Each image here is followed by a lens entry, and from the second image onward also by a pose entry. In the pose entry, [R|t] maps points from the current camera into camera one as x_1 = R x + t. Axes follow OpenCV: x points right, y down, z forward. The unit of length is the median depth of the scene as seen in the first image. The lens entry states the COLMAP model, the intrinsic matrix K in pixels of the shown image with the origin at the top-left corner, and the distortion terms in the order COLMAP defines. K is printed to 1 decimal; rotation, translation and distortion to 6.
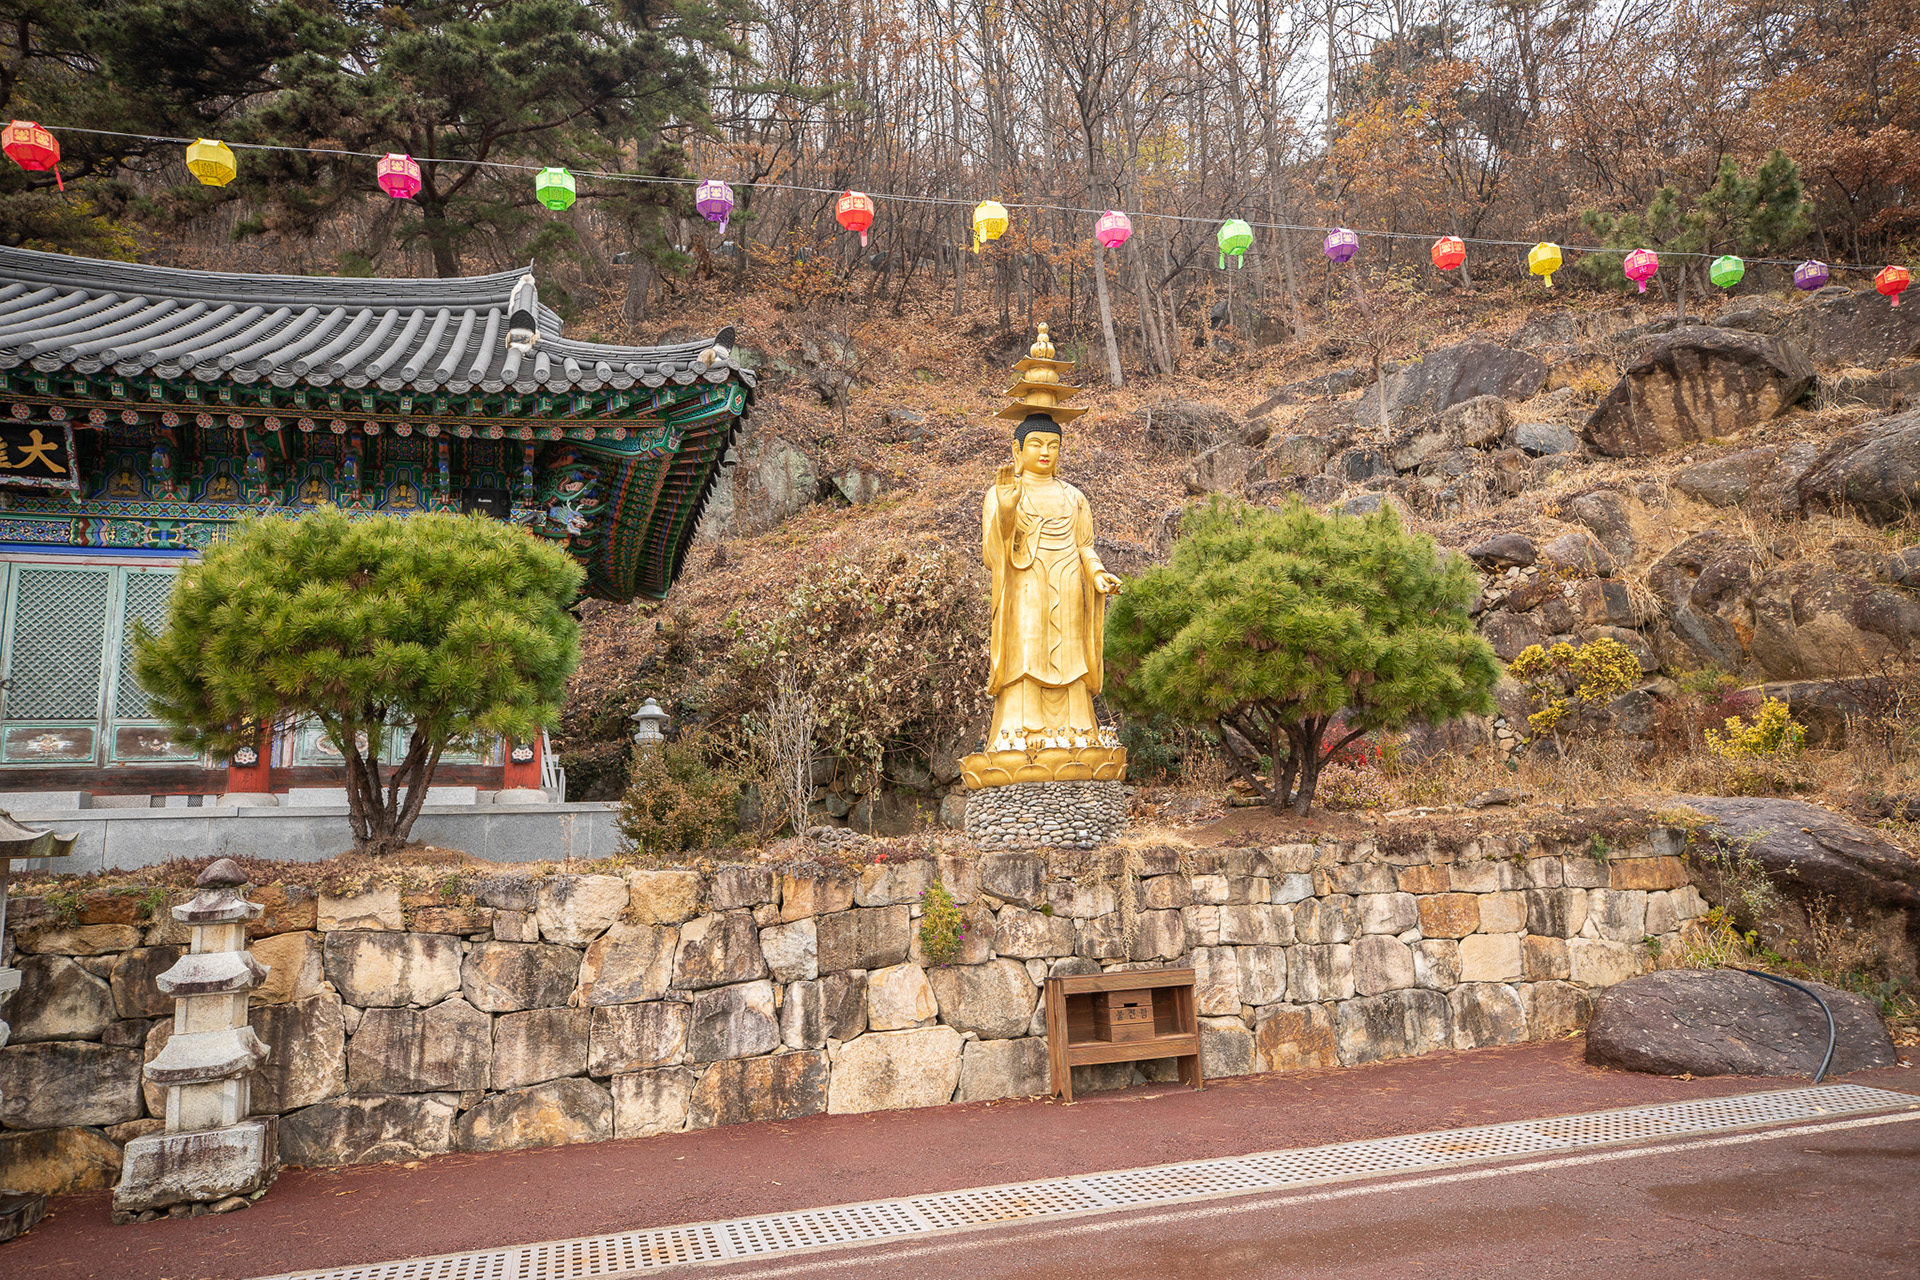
lens RADIAL K [[1230.0, 0, 960.0], [0, 1230.0, 640.0], [0, 0, 1]] dist [-0.009655, 0.017565]
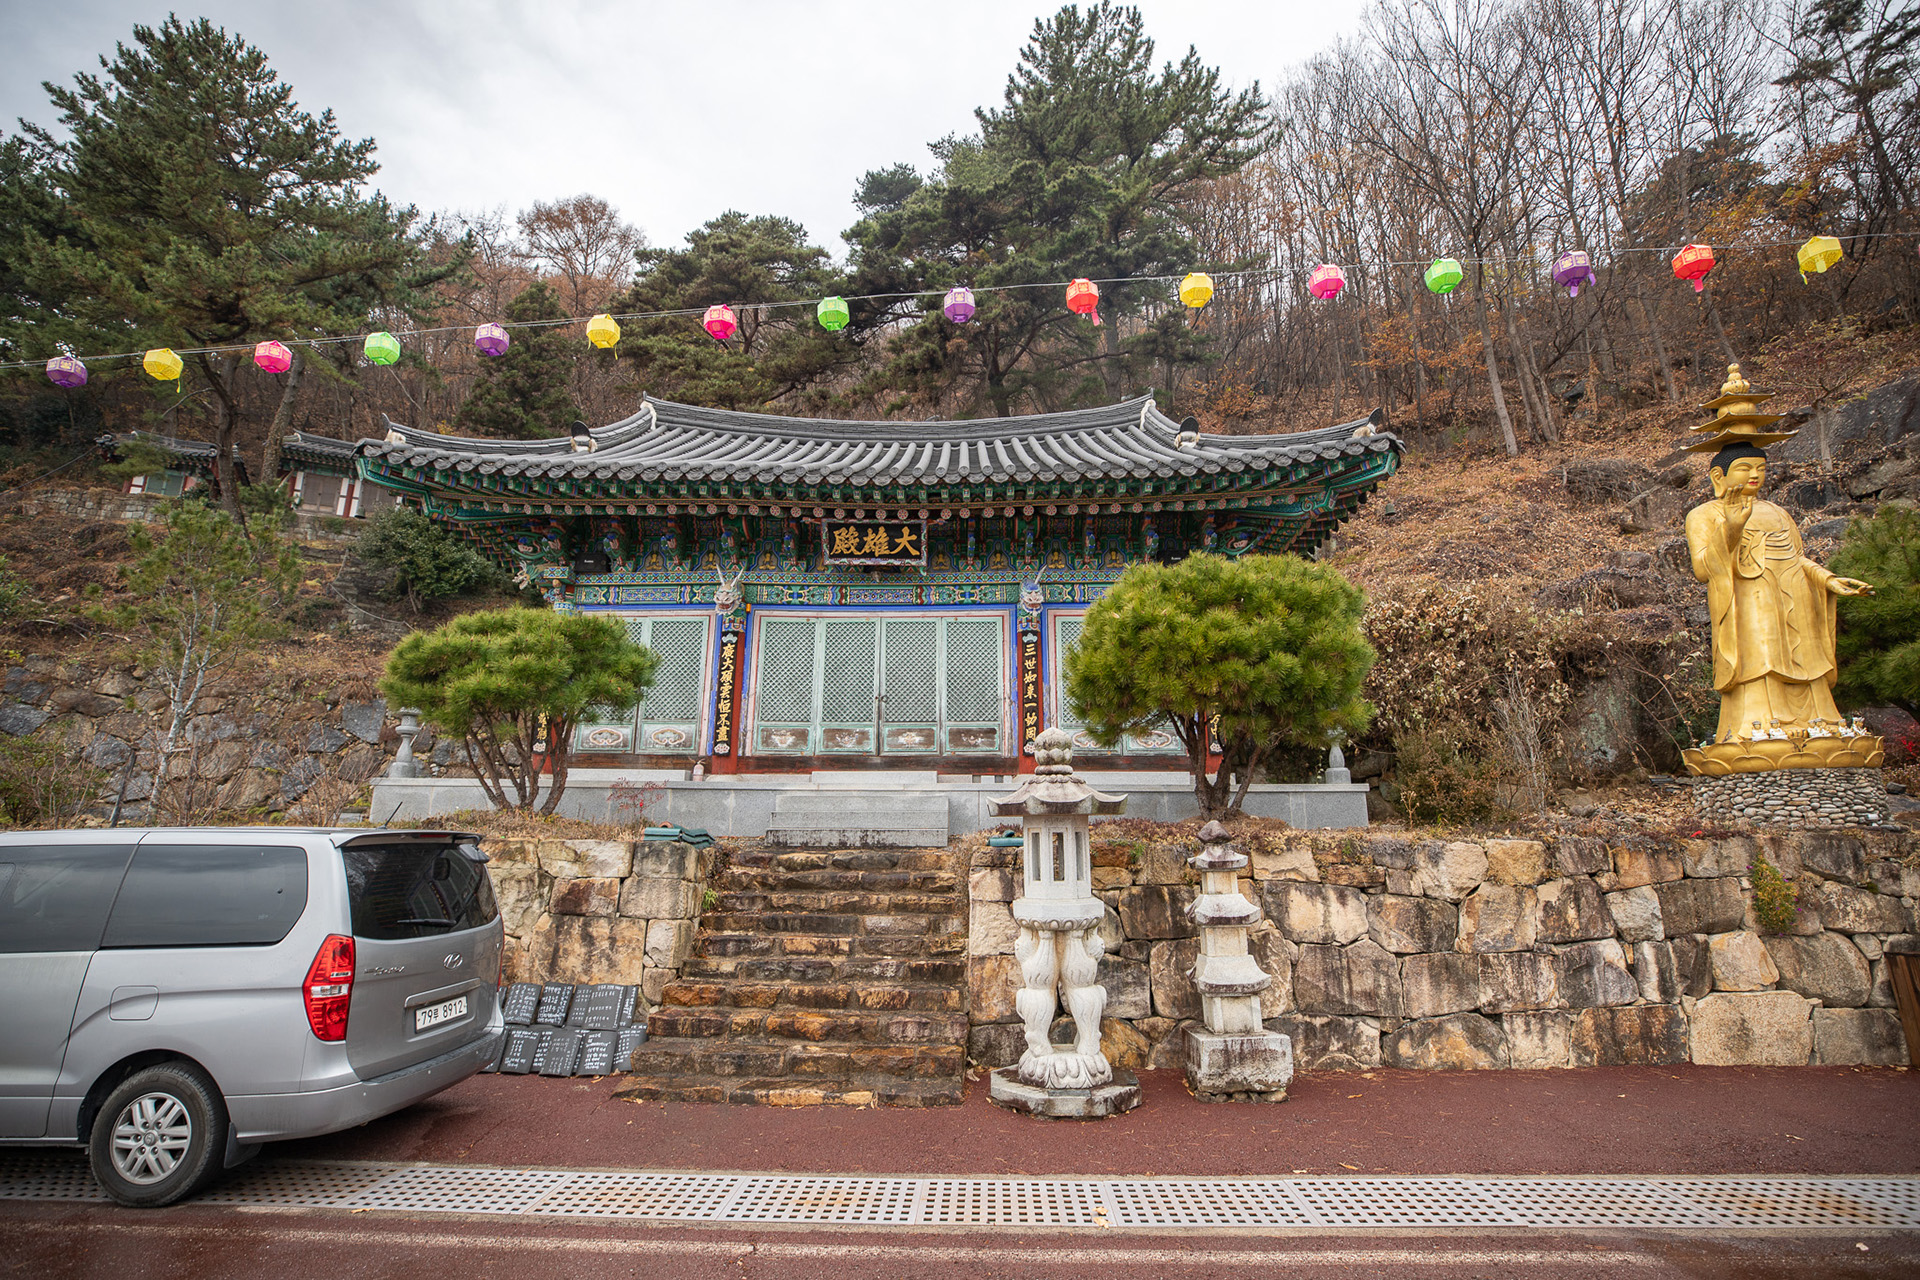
lens RADIAL K [[875.6, 0, 959.3], [0, 875.6, 638.3], [0, 0, 1]] dist [-0.044988, 0.013351]
pose [[0.941828, -0.037675, -0.333977, -0.462142], [0.023253, 0.998621, -0.047075, 0.020898], [0.335290, 0.036570, 0.941405, 0.038000]]
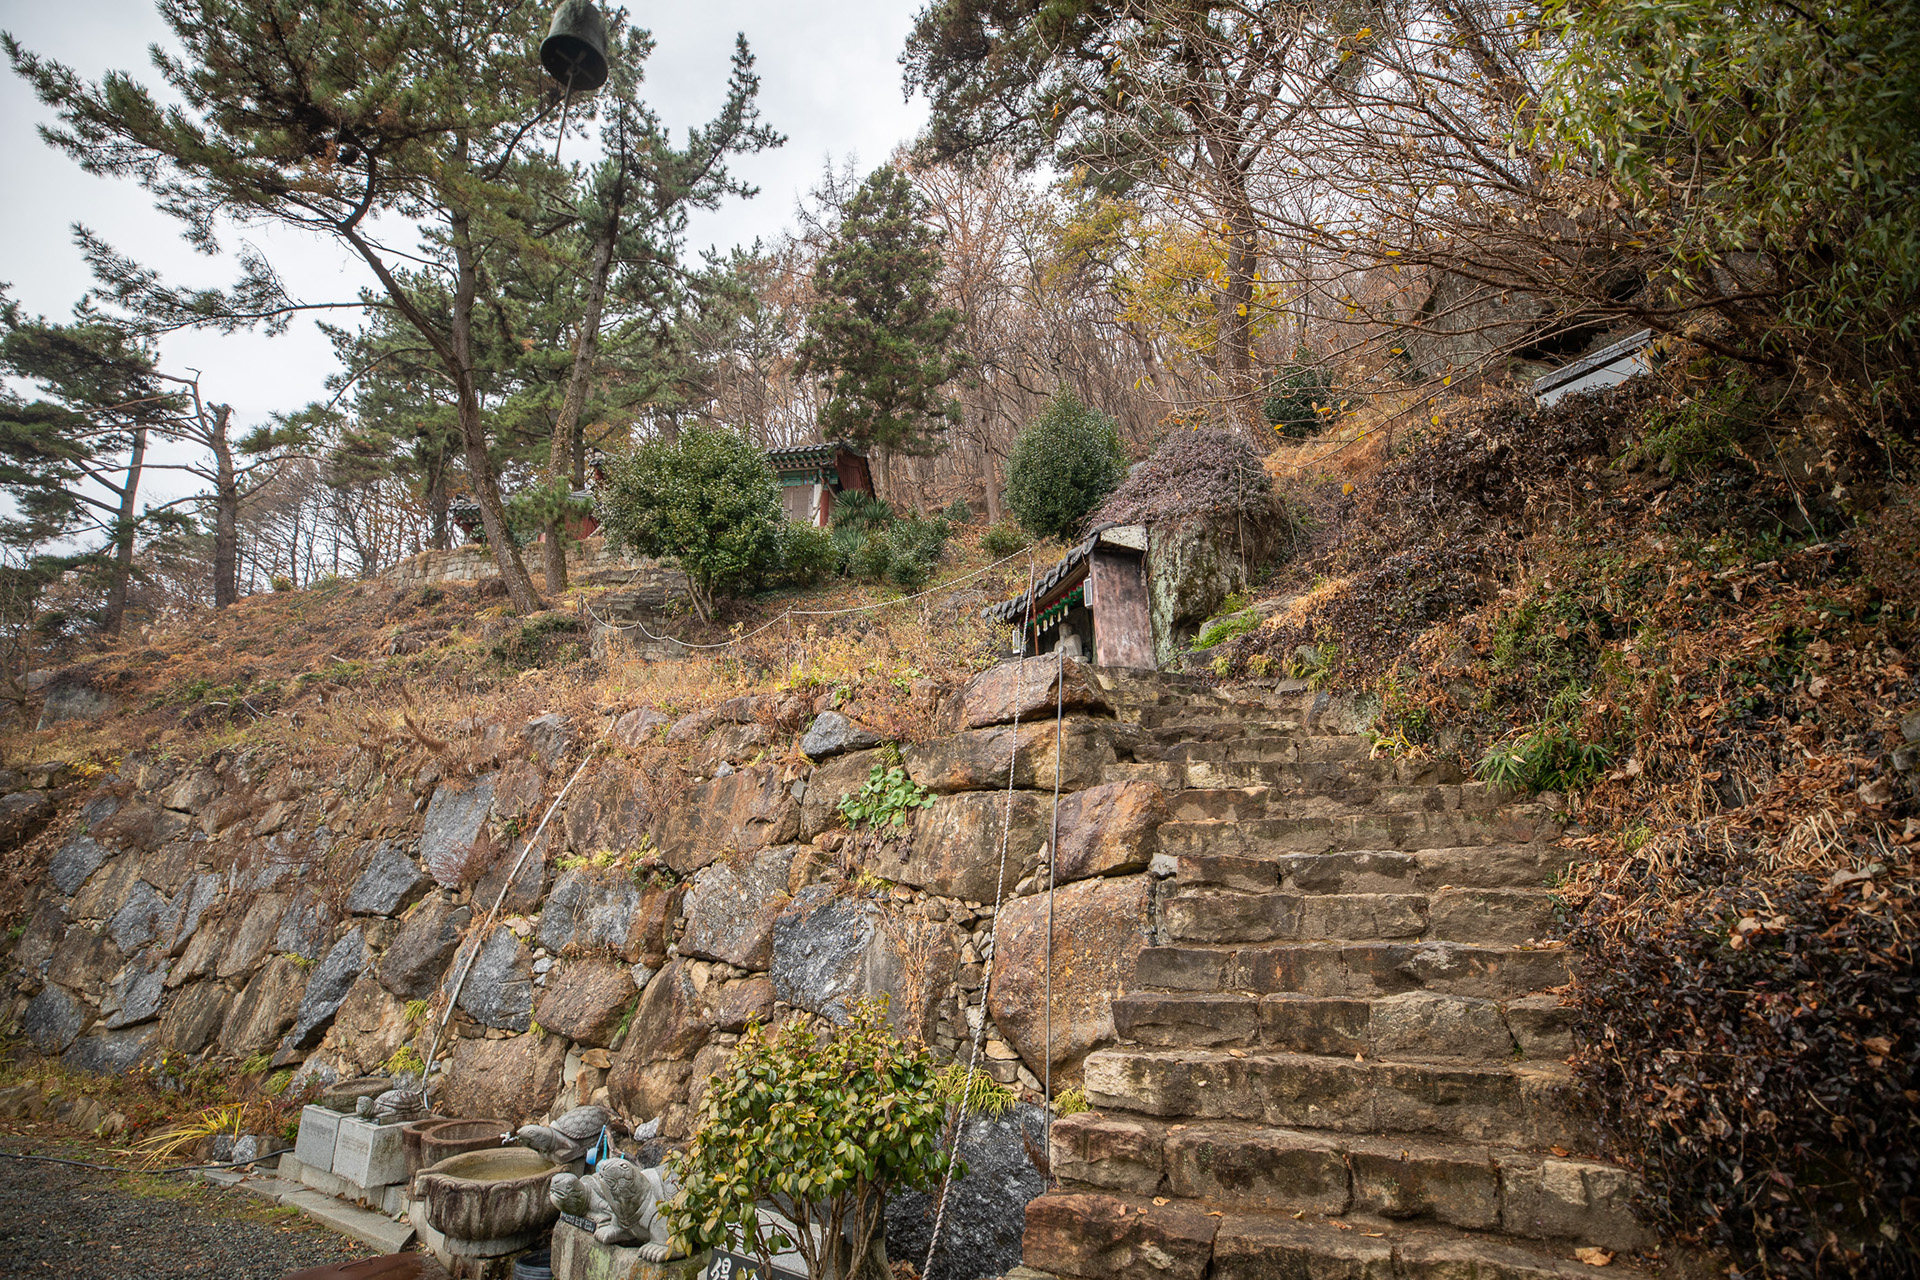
lens RADIAL K [[875.6, 0, 959.3], [0, 875.6, 638.3], [0, 0, 1]] dist [-0.044988, 0.013351]
pose [[0.641107, -0.201775, -0.740451, -1.952650], [0.126924, 0.979409, -0.156997, 0.130173], [0.756883, 0.006671, 0.653517, 1.838452]]
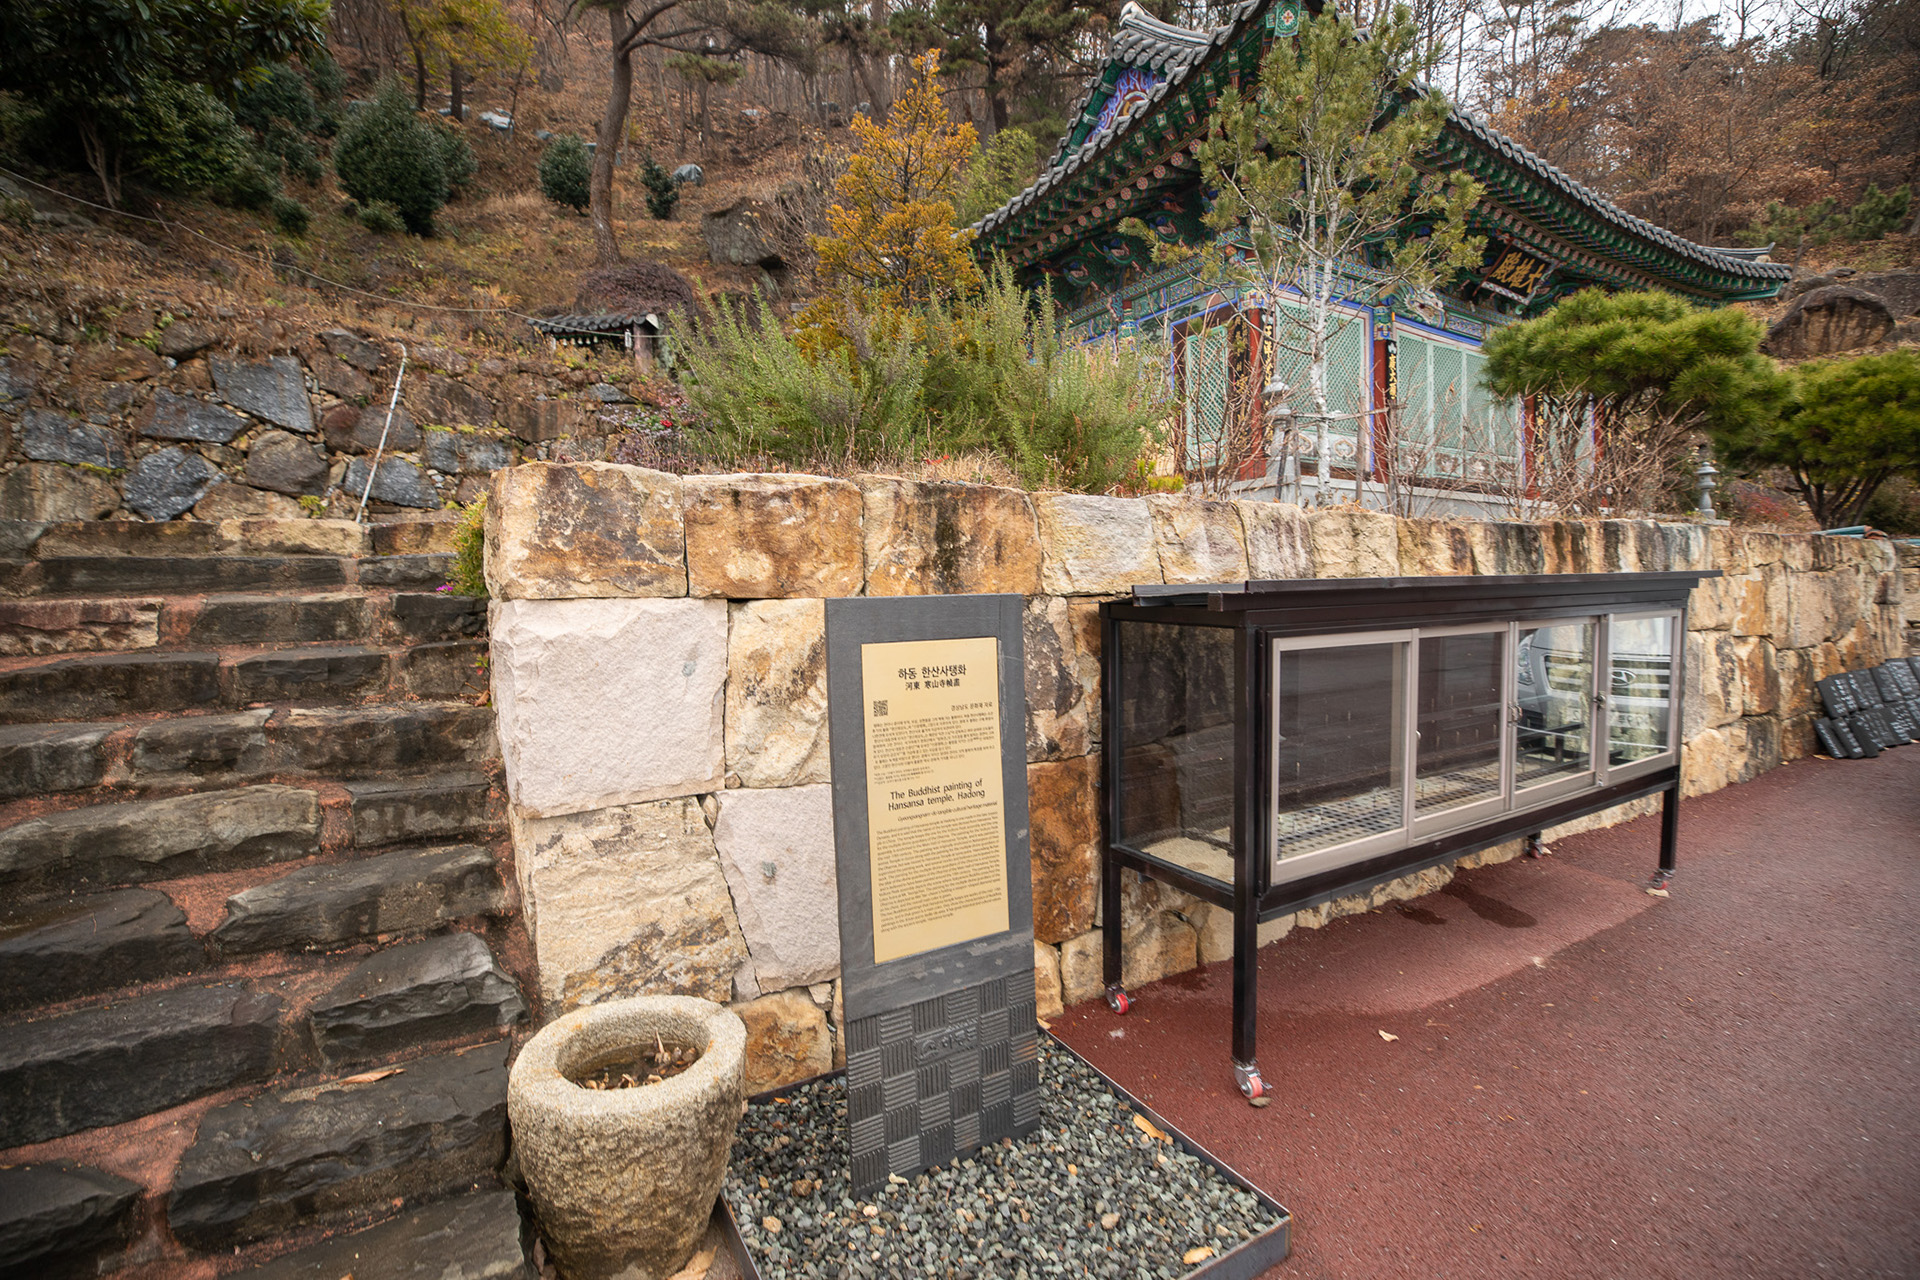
lens RADIAL K [[875.6, 0, 959.3], [0, 875.6, 638.3], [0, 0, 1]] dist [-0.044988, 0.013351]
pose [[0.972256, 0.008832, 0.233751, -2.353069], [-0.061347, 0.973938, 0.218362, 0.136265], [-0.225730, -0.226644, 0.947459, 0.049688]]
